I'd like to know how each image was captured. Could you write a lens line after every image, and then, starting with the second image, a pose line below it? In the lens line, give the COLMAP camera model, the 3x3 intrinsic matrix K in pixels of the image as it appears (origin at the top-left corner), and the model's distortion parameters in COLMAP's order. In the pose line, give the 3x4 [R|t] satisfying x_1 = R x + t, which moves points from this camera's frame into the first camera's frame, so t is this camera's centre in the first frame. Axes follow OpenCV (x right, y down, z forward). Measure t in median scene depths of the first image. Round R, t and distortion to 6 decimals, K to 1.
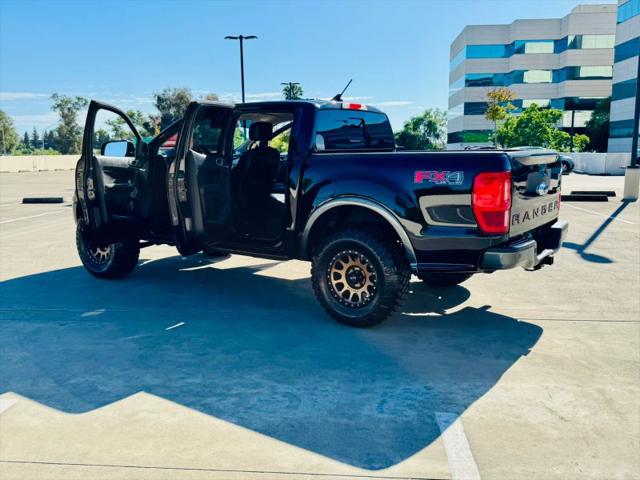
lens RADIAL K [[582.2, 0, 320.0], [0, 582.2, 240.0], [0, 0, 1]] dist [0.121540, -0.228872]
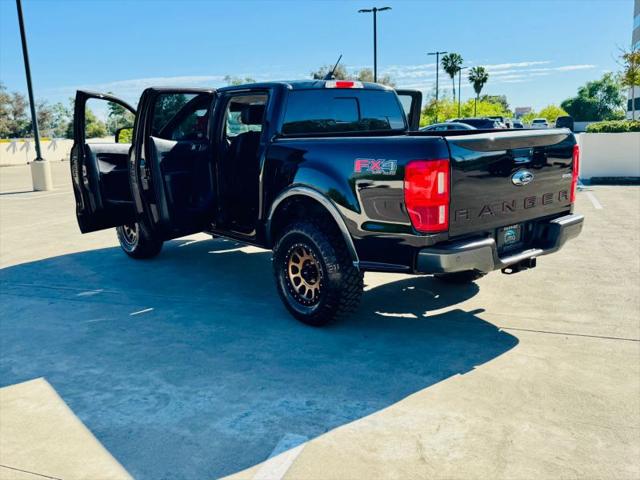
lens RADIAL K [[582.2, 0, 320.0], [0, 582.2, 240.0], [0, 0, 1]] dist [0.121540, -0.228872]
pose [[0.962220, 0.031470, -0.270450, 0.295691], [-0.019744, 0.998748, 0.045972, -0.027801], [0.271558, -0.038895, 0.961636, 0.098744]]
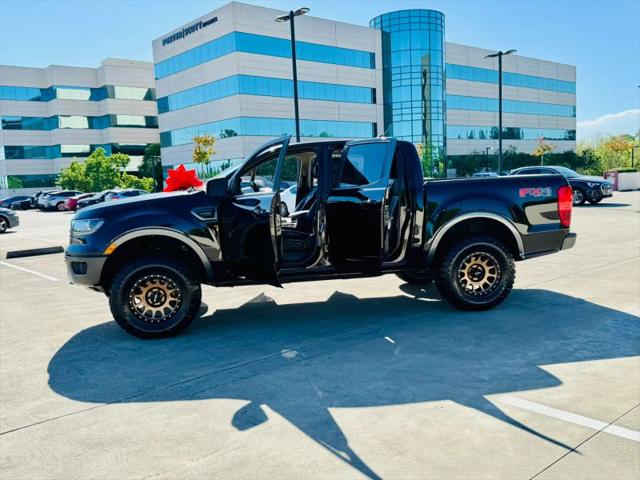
lens RADIAL K [[582.2, 0, 320.0], [0, 582.2, 240.0], [0, 0, 1]] dist [0.121540, -0.228872]
pose [[0.706247, -0.095568, 0.701486, -0.996220], [0.147659, 0.988940, -0.013931, -0.038526], [-0.692396, 0.113420, 0.712547, 0.267587]]
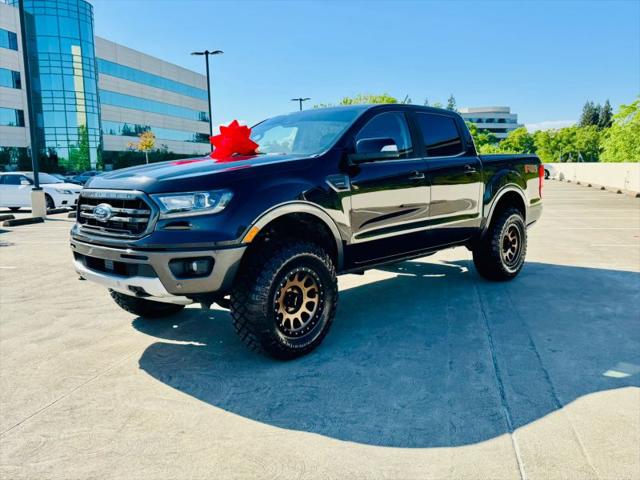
lens RADIAL K [[553.7, 0, 321.3], [0, 553.7, 223.7], [0, 0, 1]] dist [0.108433, -0.154843]
pose [[0.146771, -0.097323, 0.984371, -1.166036], [0.175272, 0.981960, 0.070952, -0.137294], [-0.973518, 0.162119, 0.161182, 1.084331]]
